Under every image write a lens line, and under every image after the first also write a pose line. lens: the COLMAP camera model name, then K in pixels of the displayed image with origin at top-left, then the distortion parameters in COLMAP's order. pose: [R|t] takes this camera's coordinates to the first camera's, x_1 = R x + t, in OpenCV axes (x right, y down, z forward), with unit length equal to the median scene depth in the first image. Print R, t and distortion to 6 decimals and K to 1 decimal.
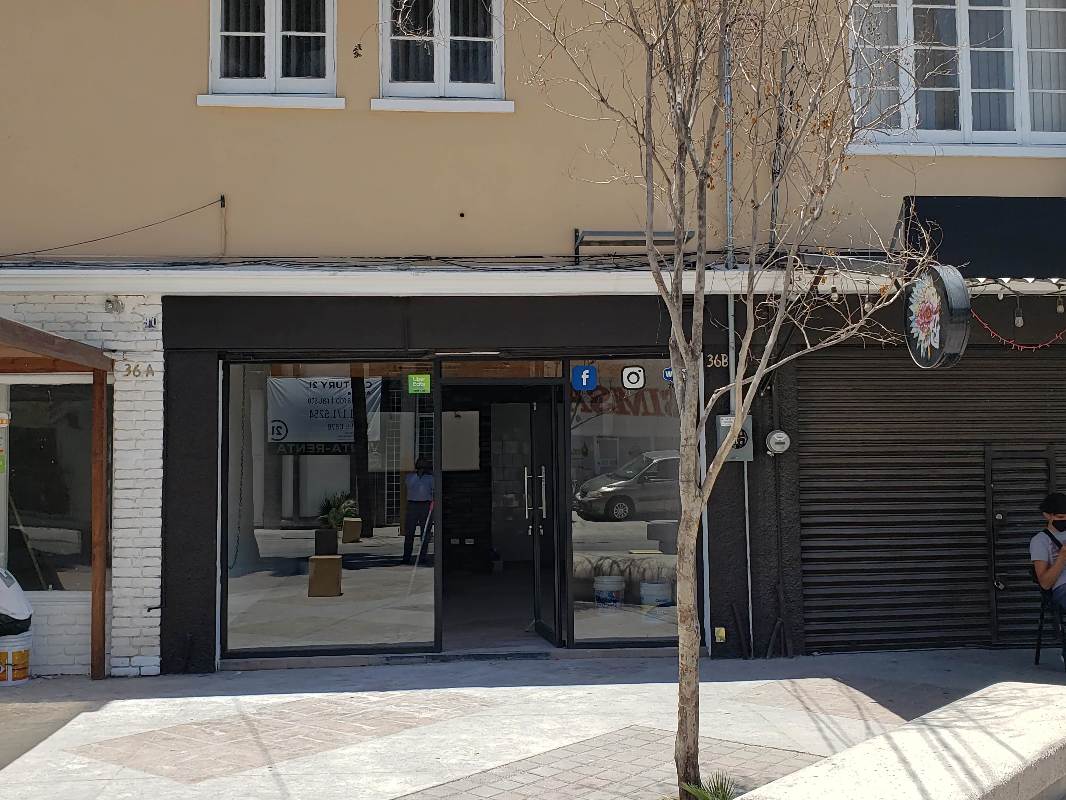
lens RADIAL K [[1230.5, 0, 536.6], [0, 1230.5, 405.4], [0, 0, 1]] dist [0.238439, -0.841496]
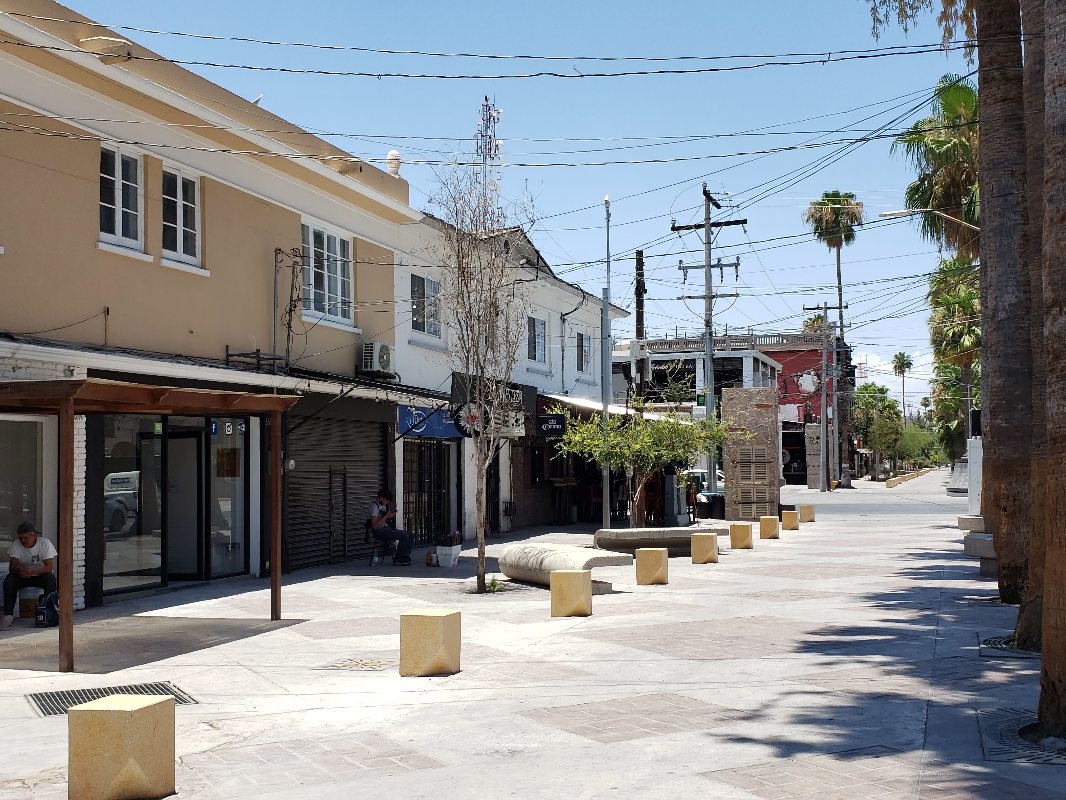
lens RADIAL K [[1230.5, 0, 536.6], [0, 1230.5, 405.4], [0, 0, 1]] dist [0.238439, -0.841496]
pose [[0.417226, 0.053478, 0.907228, -1.477373], [-0.037905, 0.998423, -0.041422, 0.002687], [-0.908012, -0.017106, 0.418595, -0.175088]]
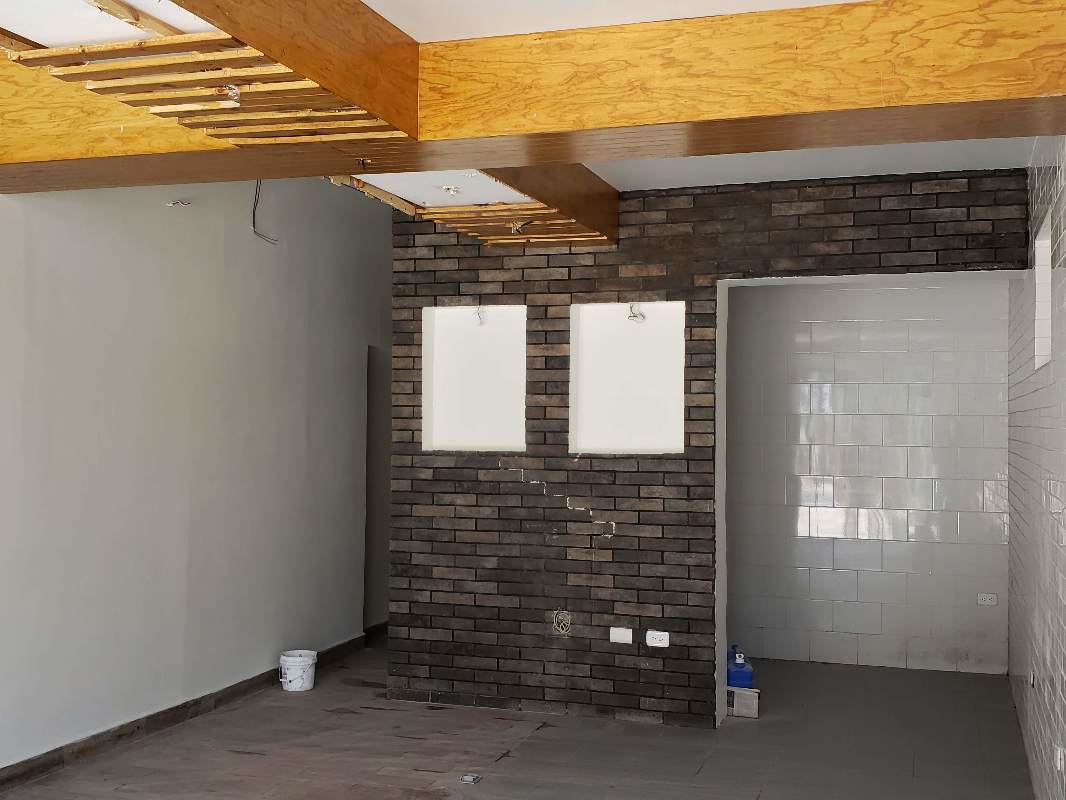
lens RADIAL K [[1238.8, 0, 542.0], [0, 1238.8, 399.3], [0, 0, 1]] dist [0.250696, -0.911008]
pose [[0.912547, 0.012972, -0.408765, 0.119343], [0.000897, 0.999431, 0.033719, 0.036949], [0.408970, -0.031137, 0.912016, 1.049037]]
